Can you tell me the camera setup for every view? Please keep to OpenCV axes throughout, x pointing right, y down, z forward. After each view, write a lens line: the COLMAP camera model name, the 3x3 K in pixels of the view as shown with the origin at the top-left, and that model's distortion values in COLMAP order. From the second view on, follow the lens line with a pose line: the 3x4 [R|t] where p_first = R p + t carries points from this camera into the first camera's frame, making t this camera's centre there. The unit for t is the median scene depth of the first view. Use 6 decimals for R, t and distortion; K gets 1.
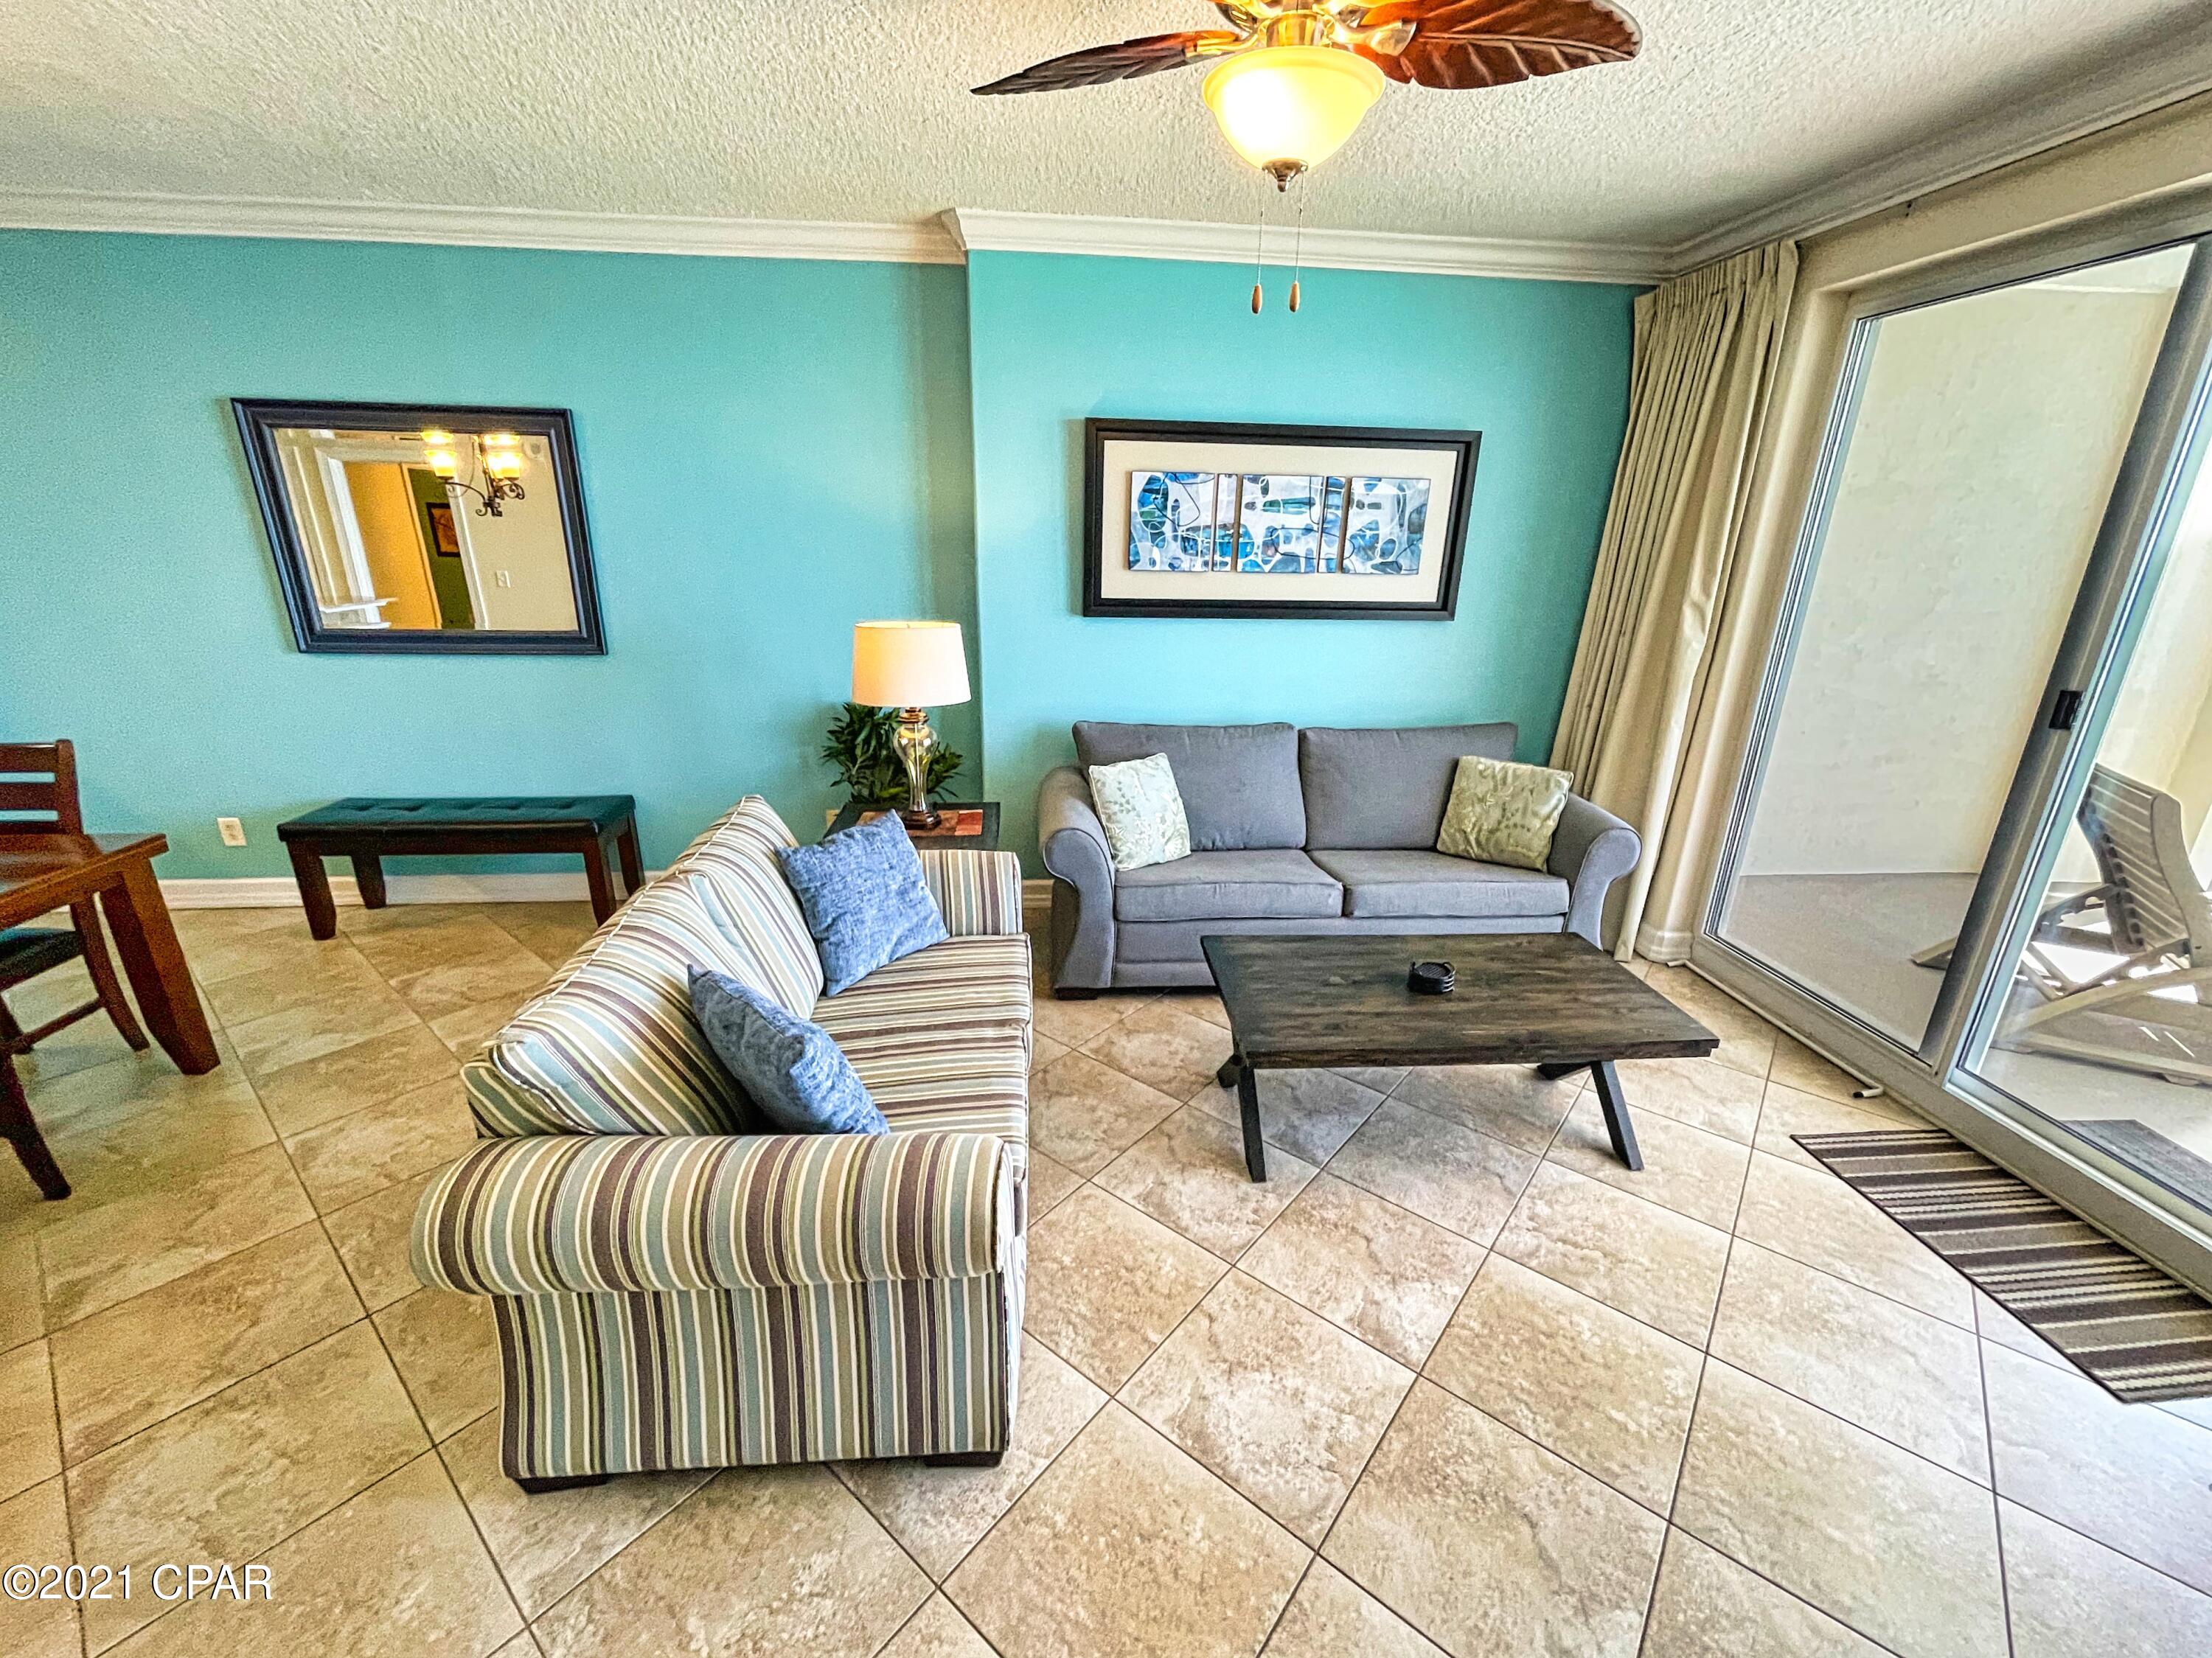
lens RADIAL K [[897.8, 0, 1106.0], [0, 897.8, 829.0], [0, 0, 1]] dist [-0.001940, -0.000261]
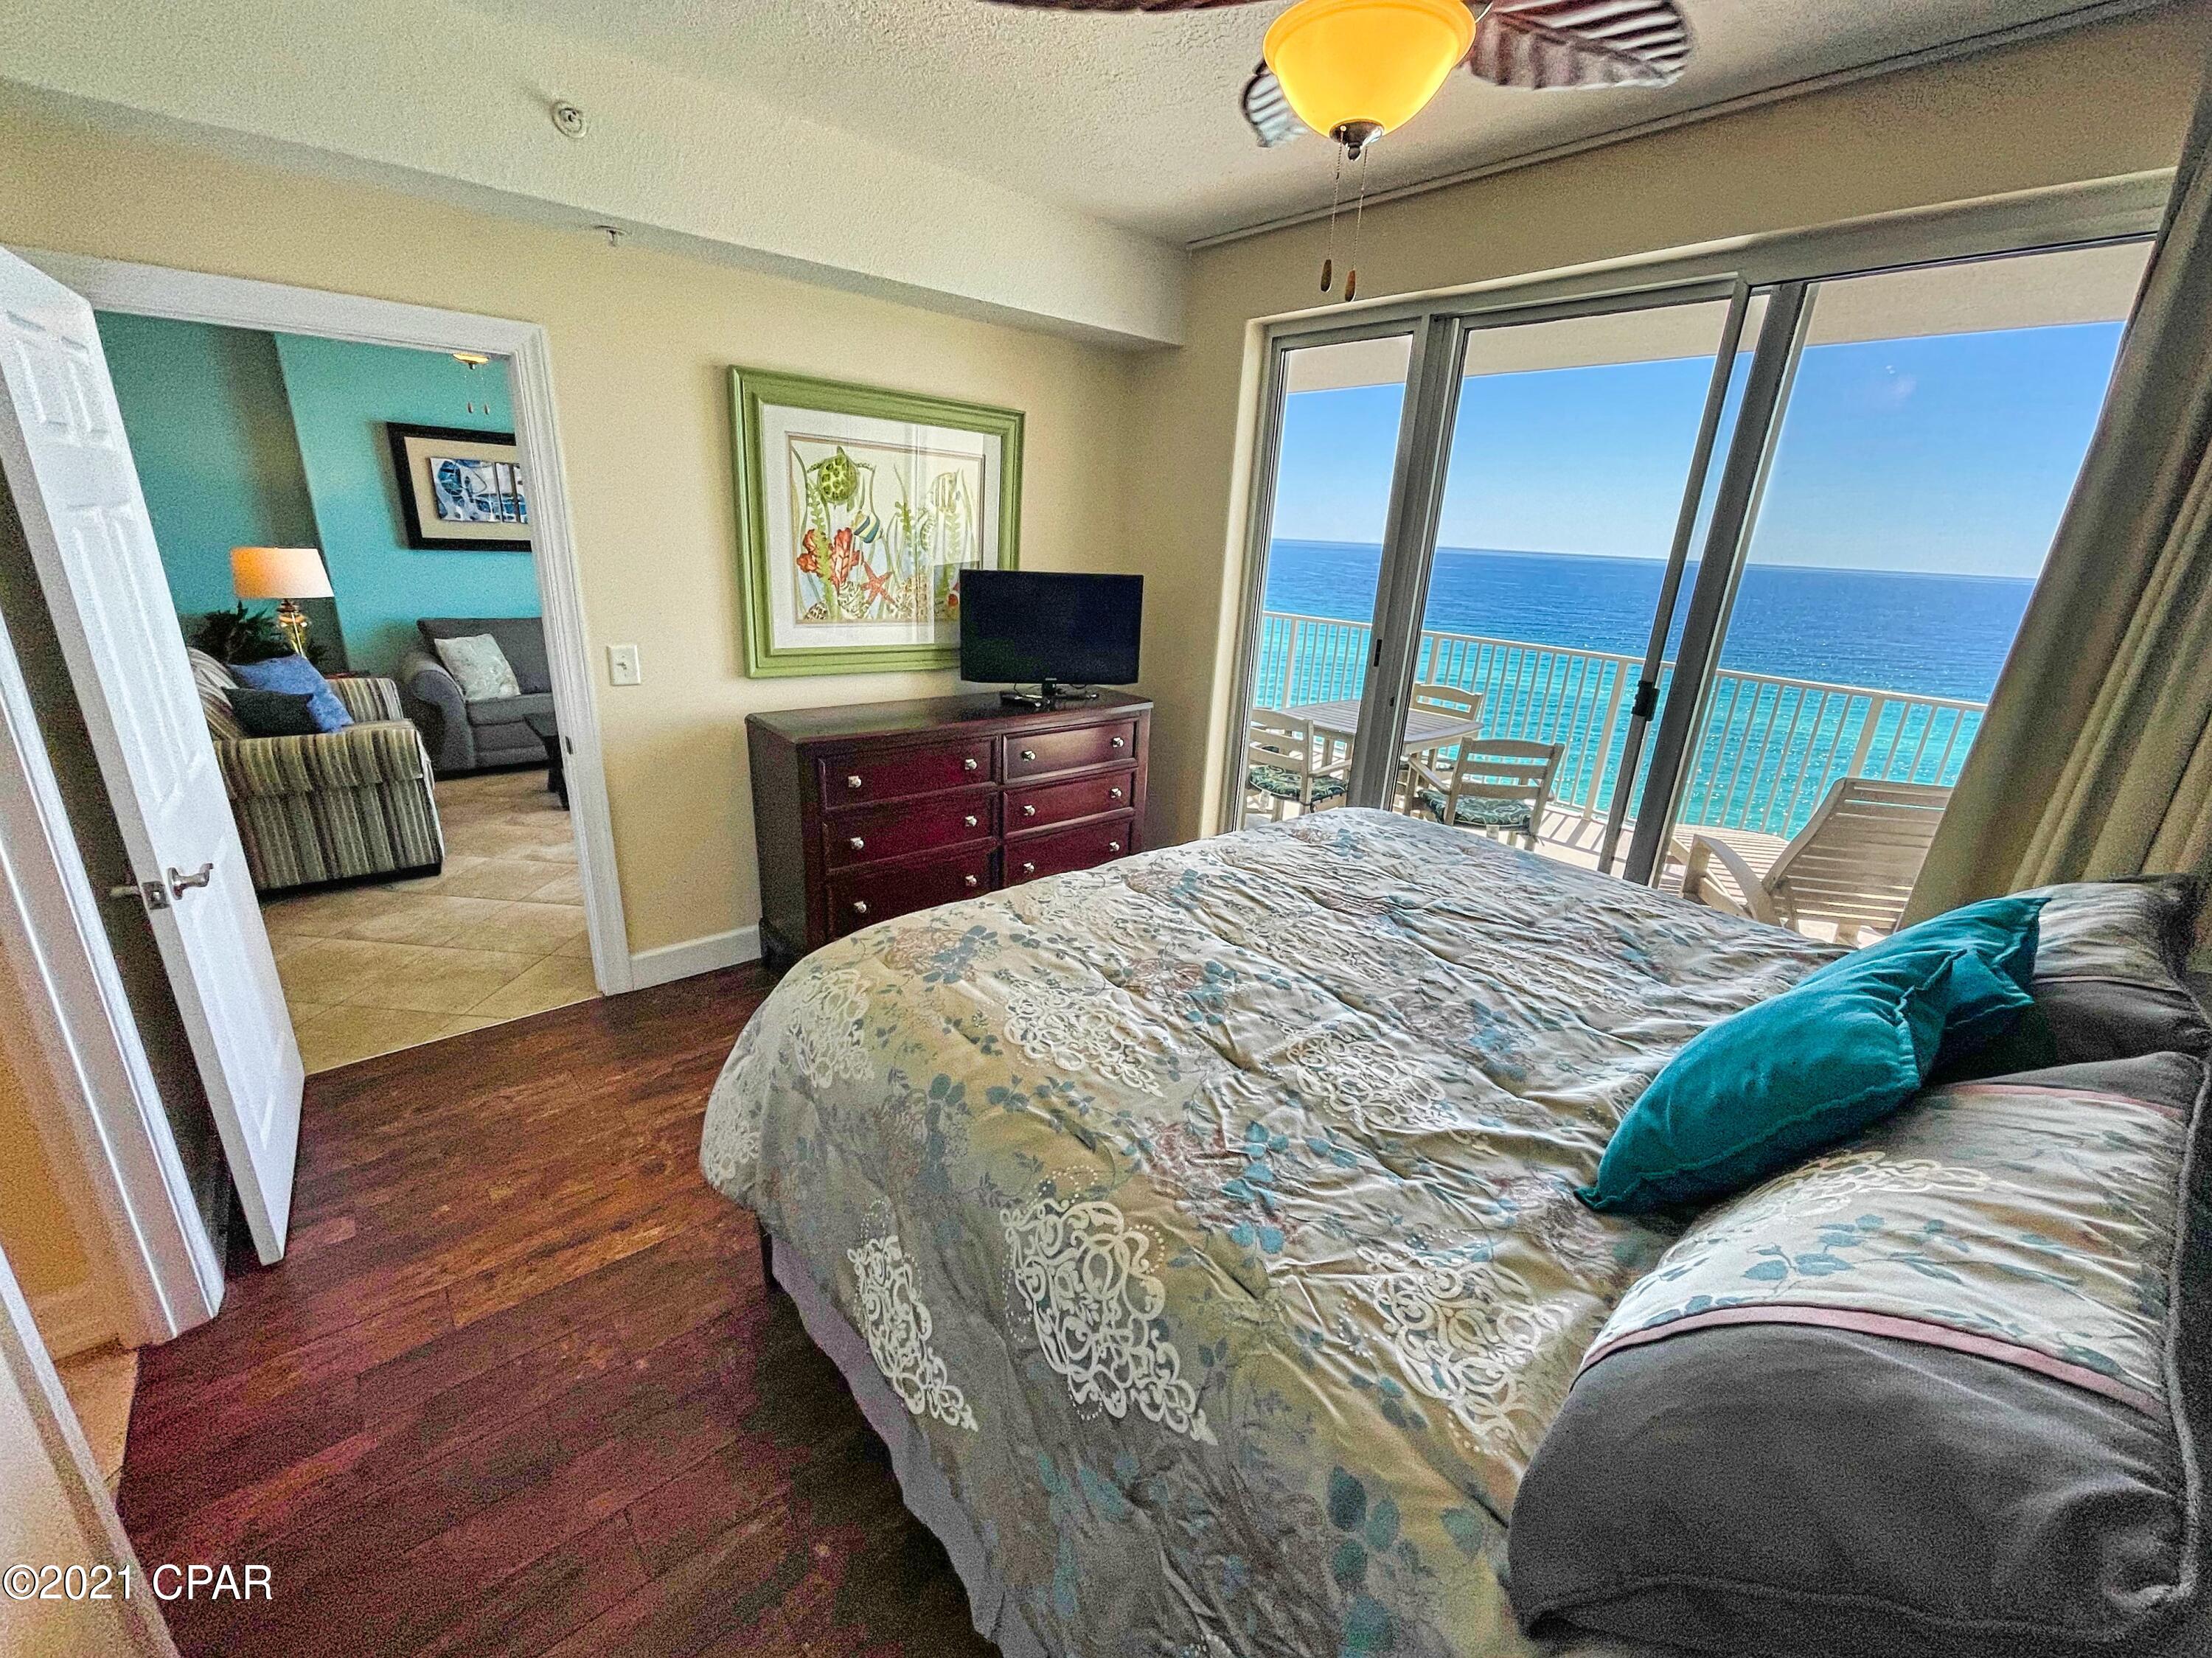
lens RADIAL K [[904.1, 0, 1106.0], [0, 904.1, 829.0], [0, 0, 1]] dist [0.000910, 0.000134]
pose [[0.814397, -0.165351, 0.556252, 0.004177], [0.150830, 0.985916, 0.072245, 0.315224], [-0.560364, 0.025064, 0.827867, -0.979446]]
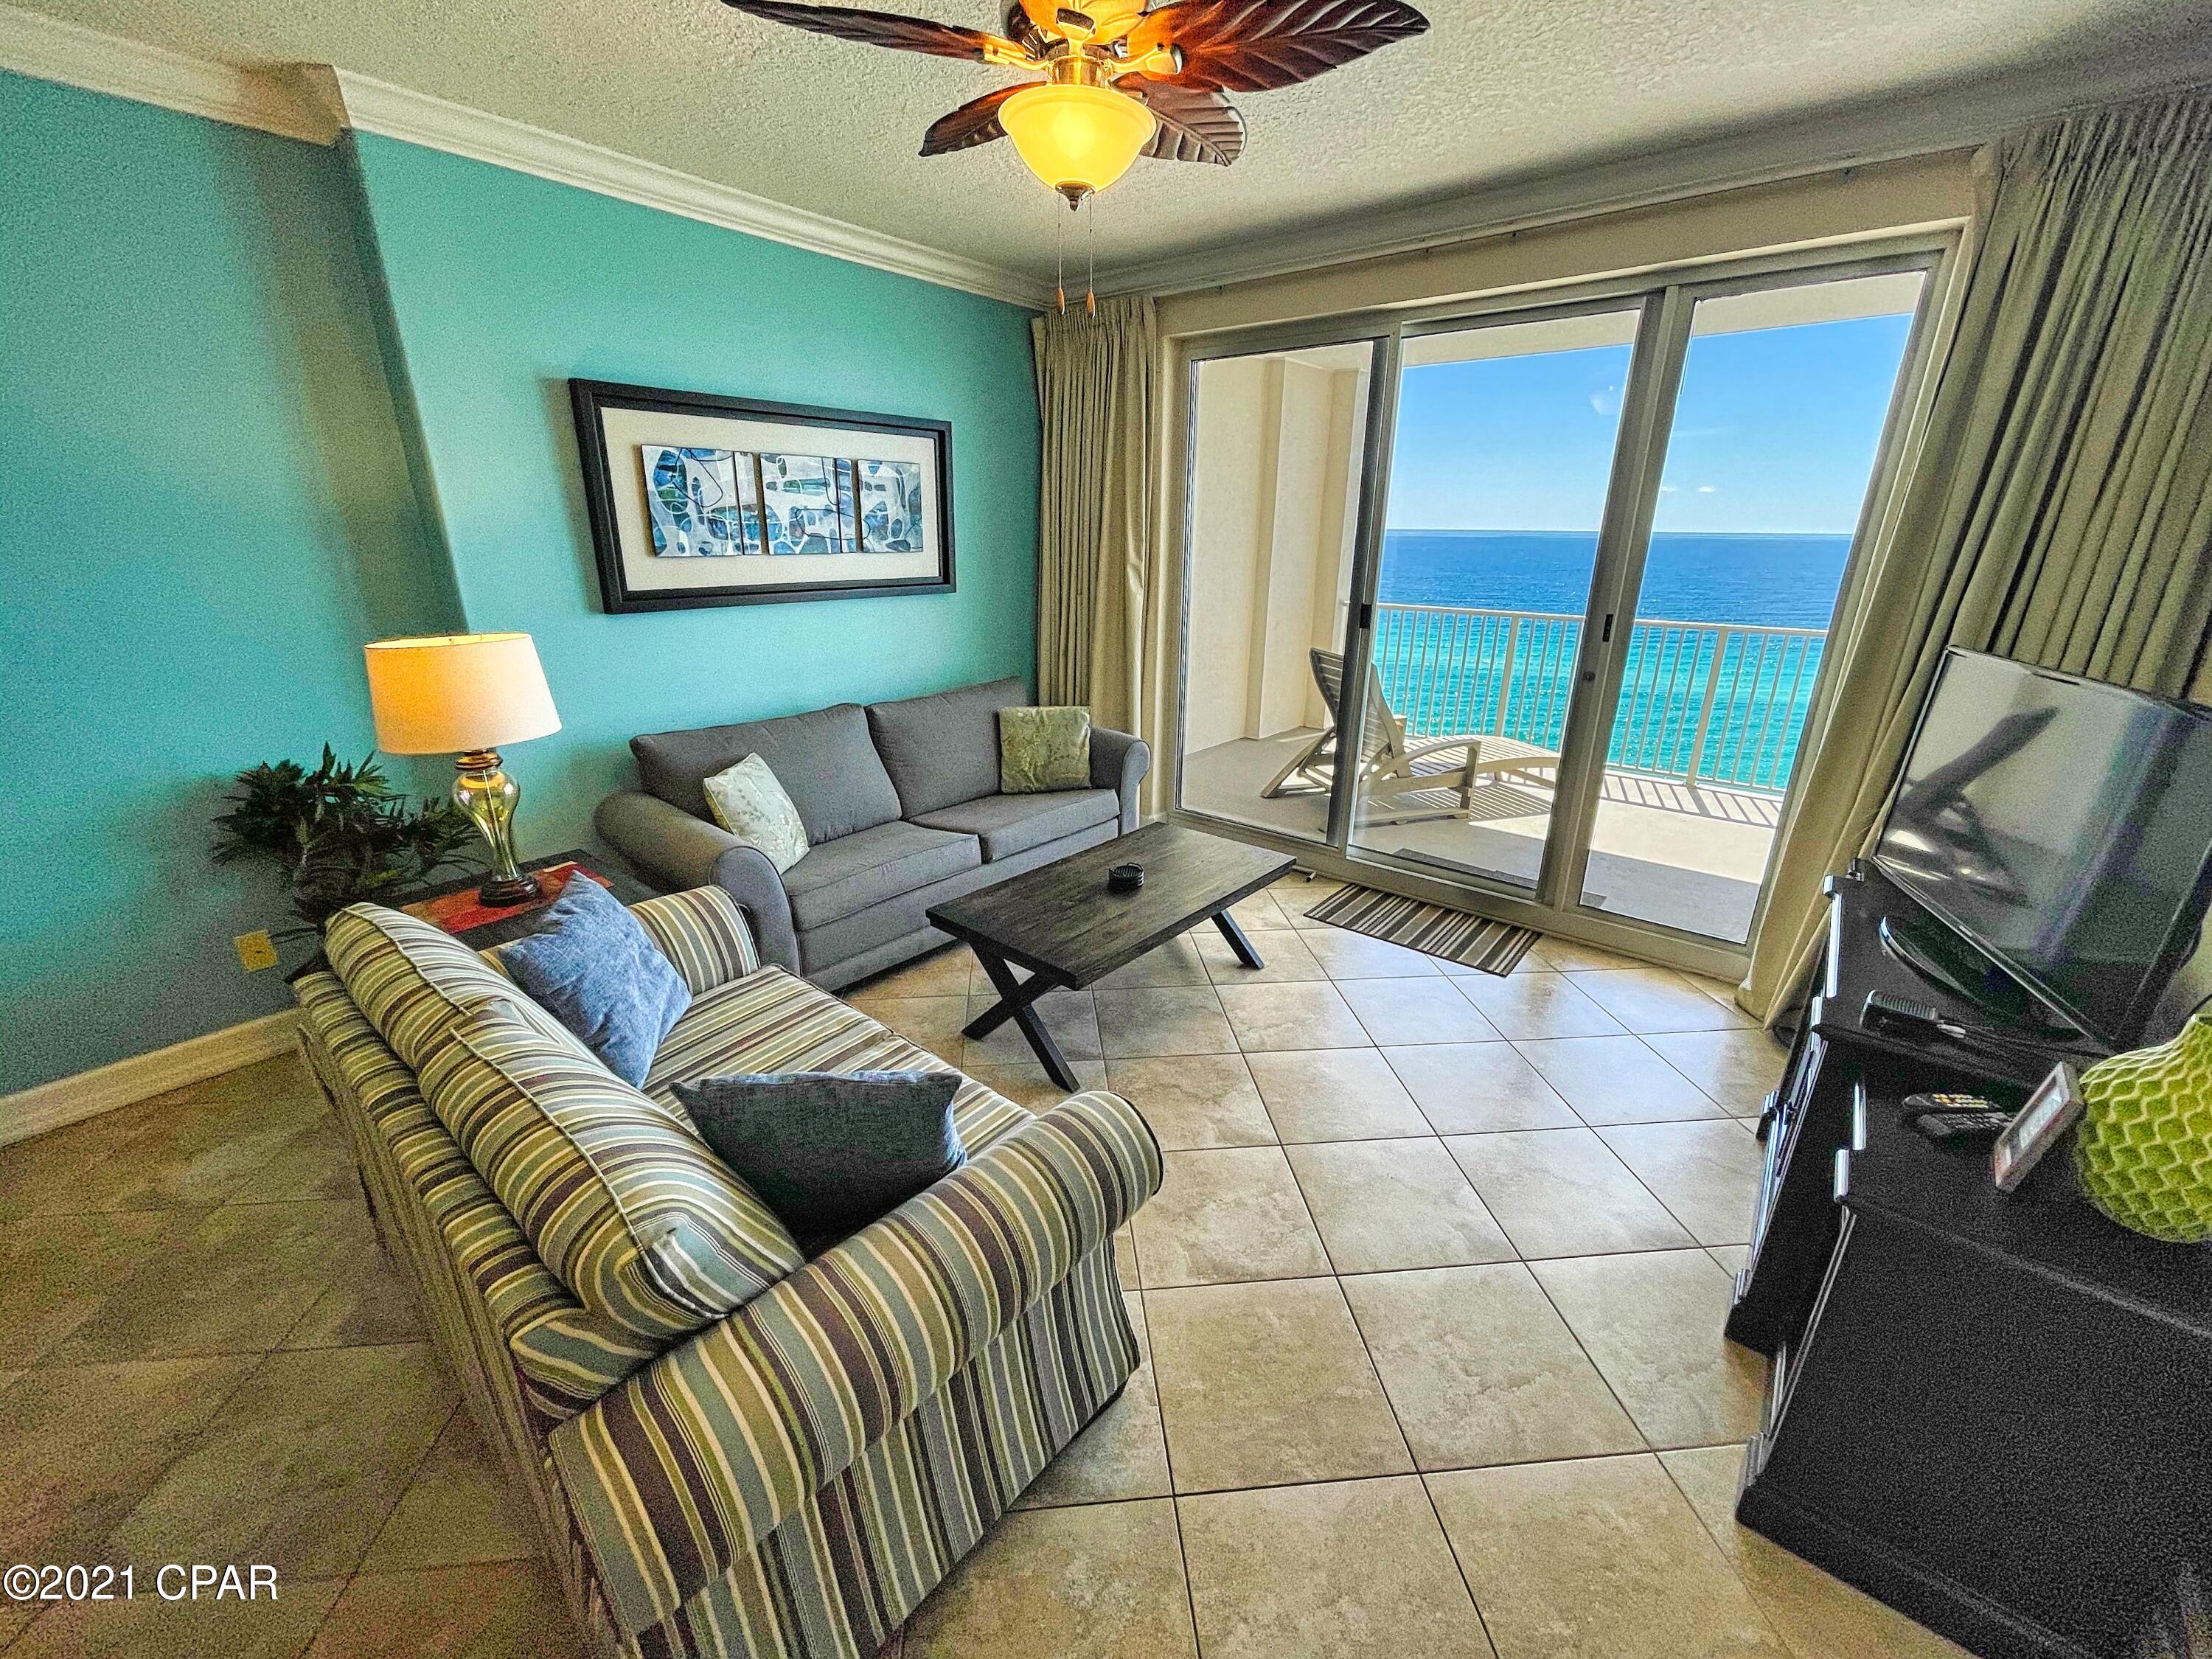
lens RADIAL K [[883.8, 0, 1103.5], [0, 883.8, 829.1], [0, 0, 1]] dist [-0.002748, -0.000001]
pose [[0.706998, -0.242497, 0.664341, -0.311303], [0.227228, 0.967458, 0.111323, -0.028338], [-0.669718, 0.072252, 0.739093, 0.087780]]
